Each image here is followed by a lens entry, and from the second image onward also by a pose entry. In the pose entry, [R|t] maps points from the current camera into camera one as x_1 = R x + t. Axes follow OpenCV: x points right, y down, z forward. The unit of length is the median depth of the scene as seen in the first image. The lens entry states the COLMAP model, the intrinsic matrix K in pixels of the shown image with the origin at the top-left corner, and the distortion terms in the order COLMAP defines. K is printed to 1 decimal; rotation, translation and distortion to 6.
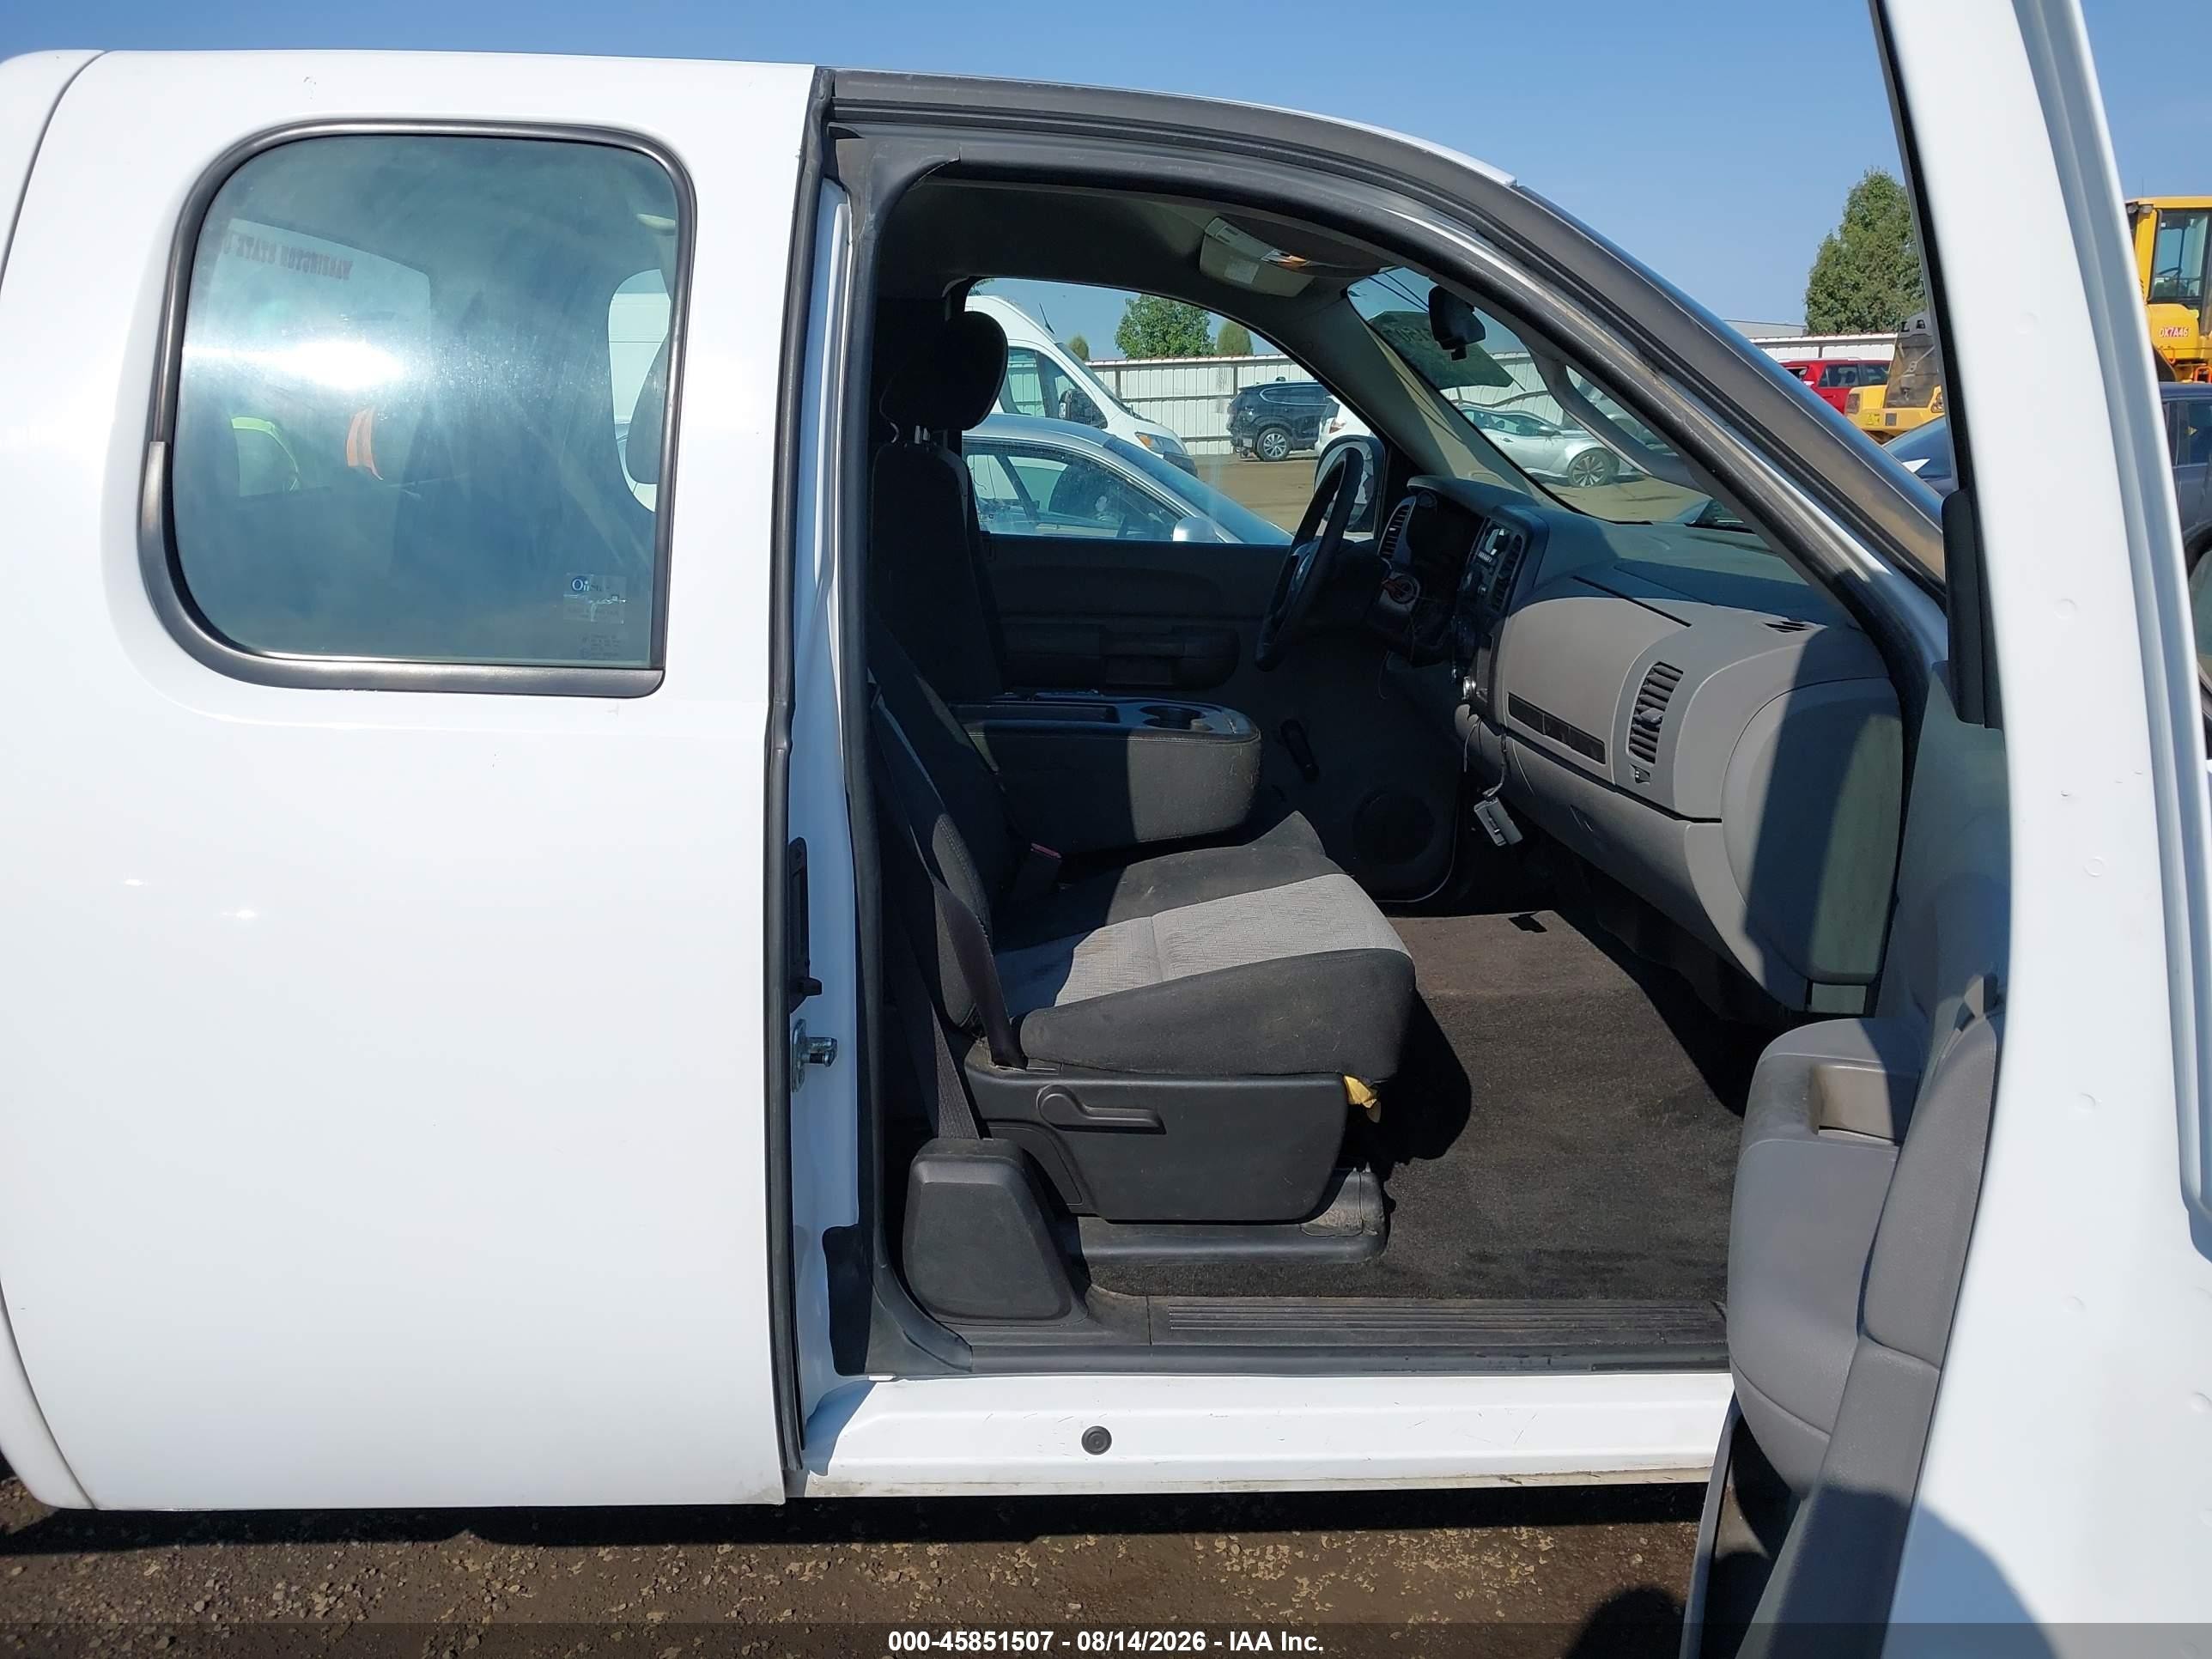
lens RADIAL K [[1734.0, 0, 1122.4], [0, 1734.0, 889.4], [0, 0, 1]] dist [0.021367, -0.036017]
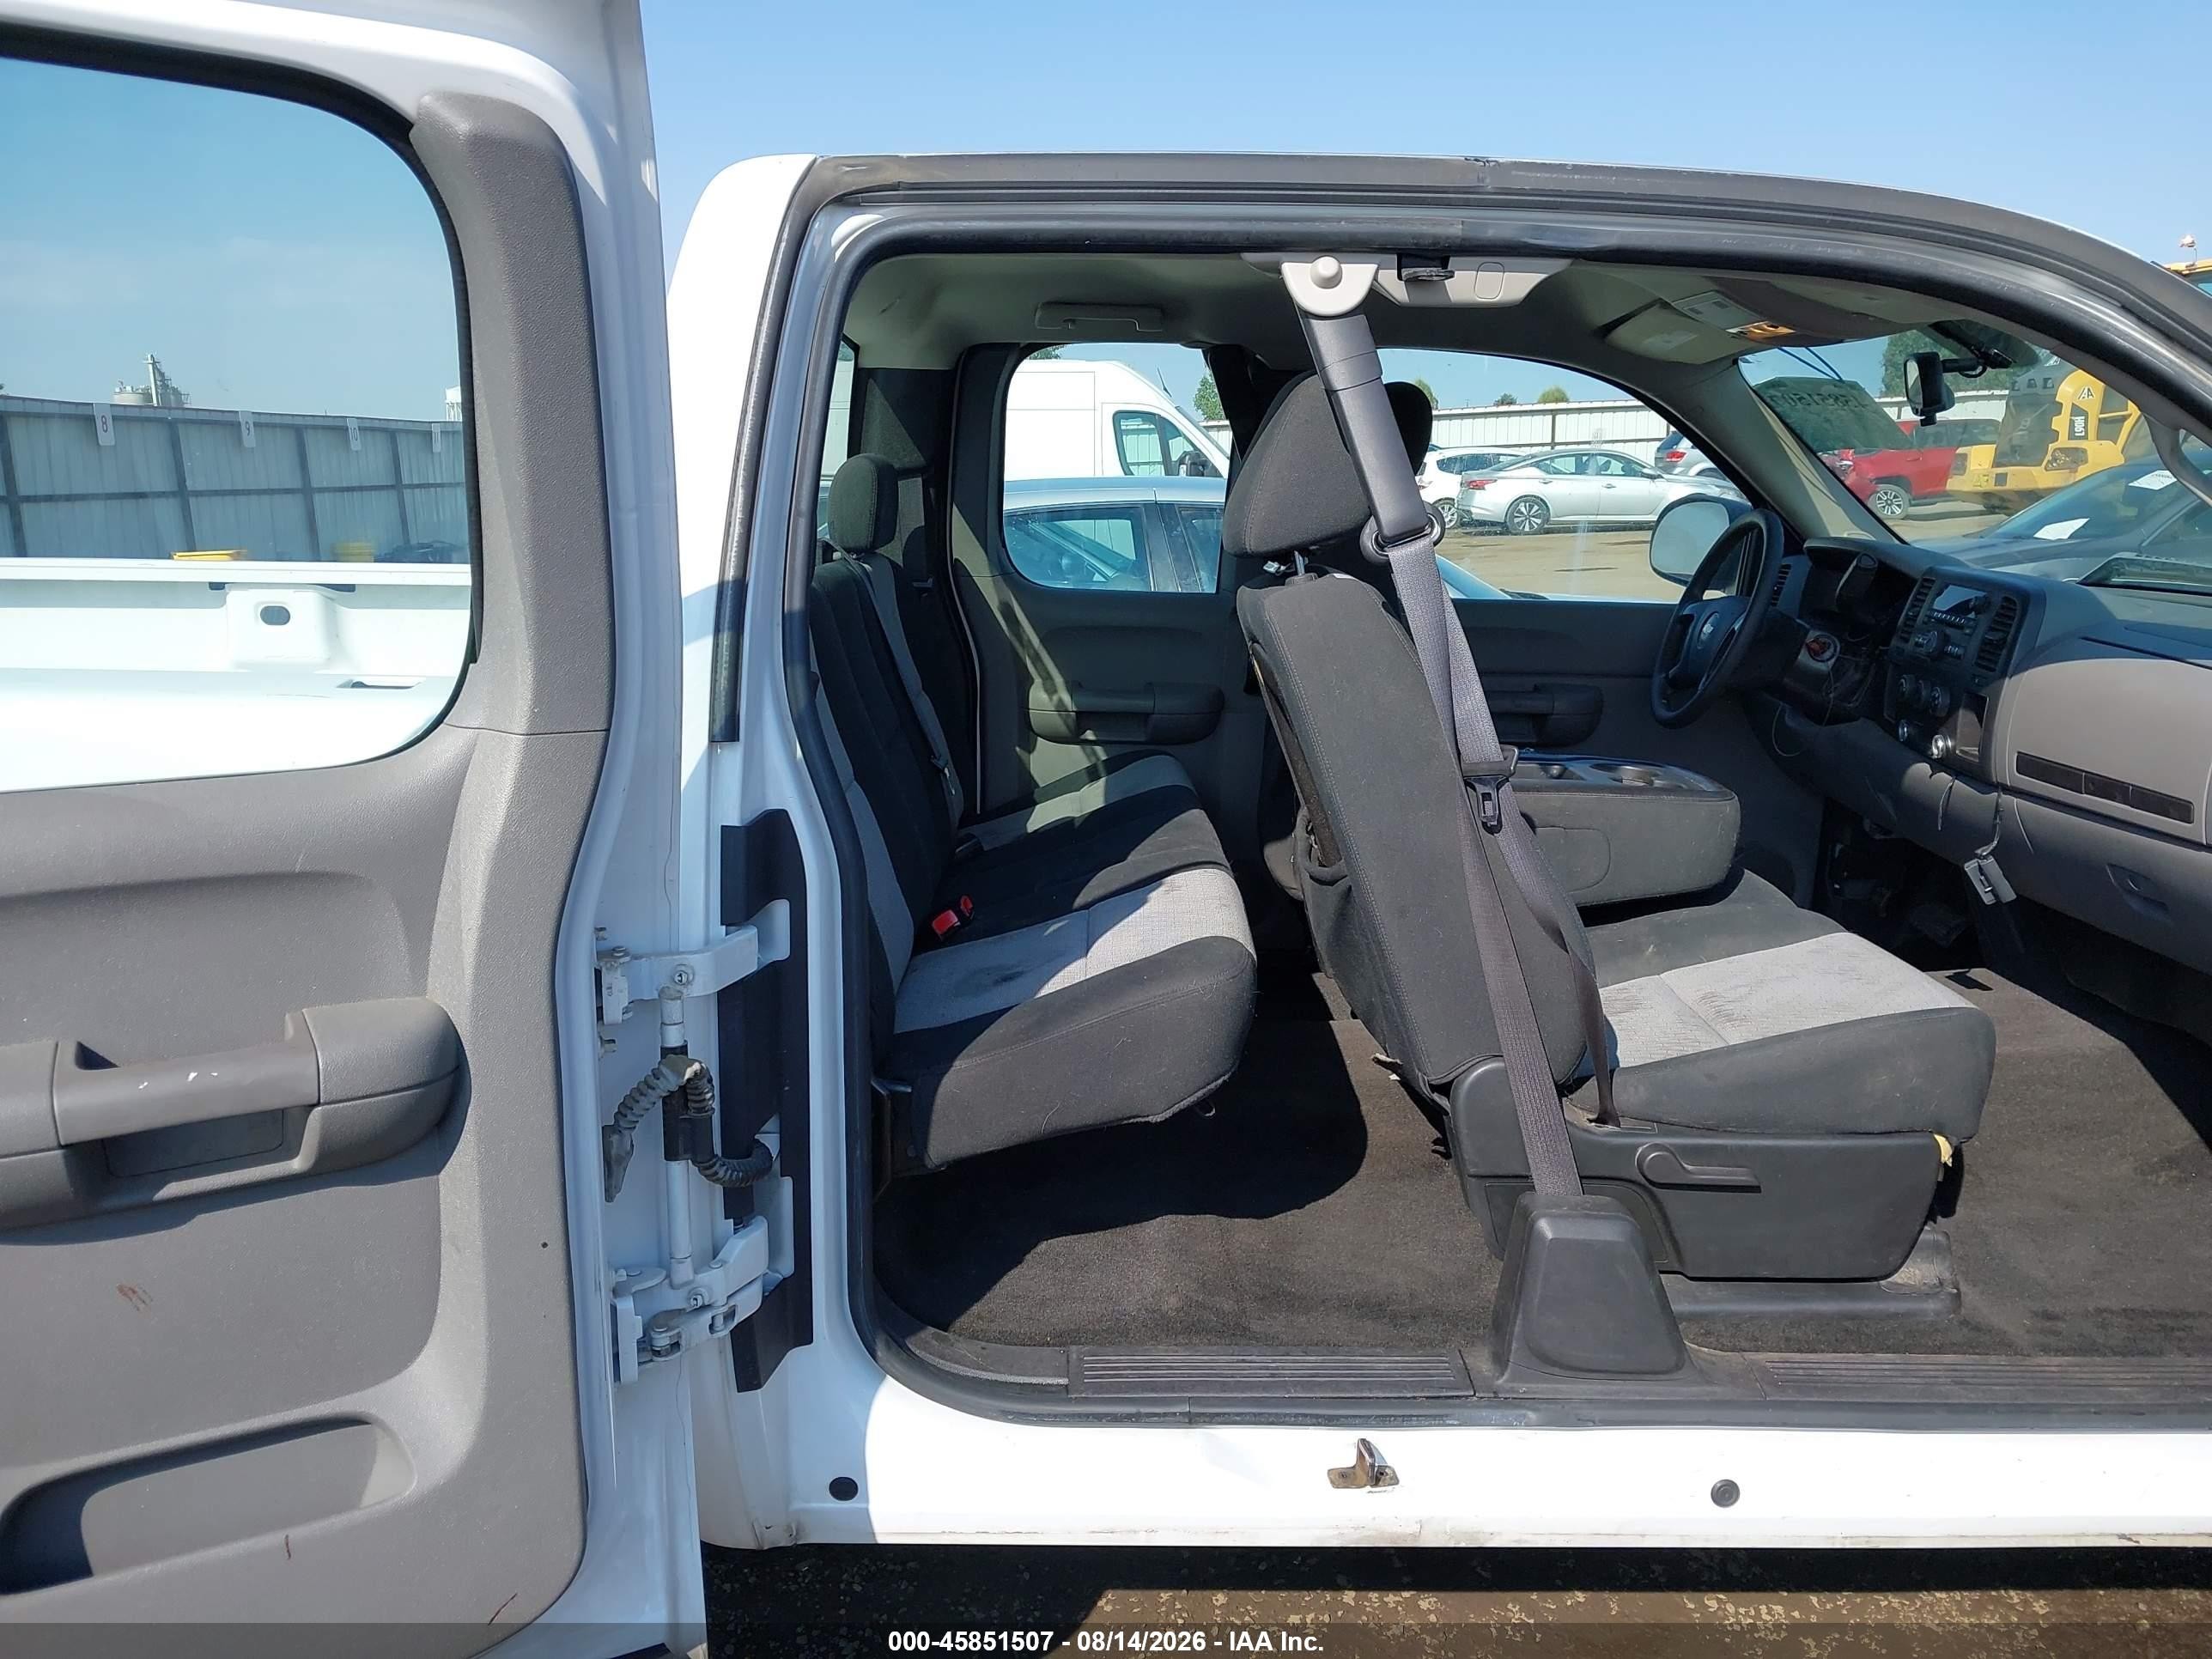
lens RADIAL K [[1734.0, 0, 1117.2], [0, 1734.0, 888.0], [0, 0, 1]] dist [0.021367, -0.036017]
pose [[0.999315, -0.000318, -0.036993, -0.258615], [-0.000898, 0.999460, -0.032847, -0.000916], [0.036983, 0.032858, 0.998776, -0.025288]]
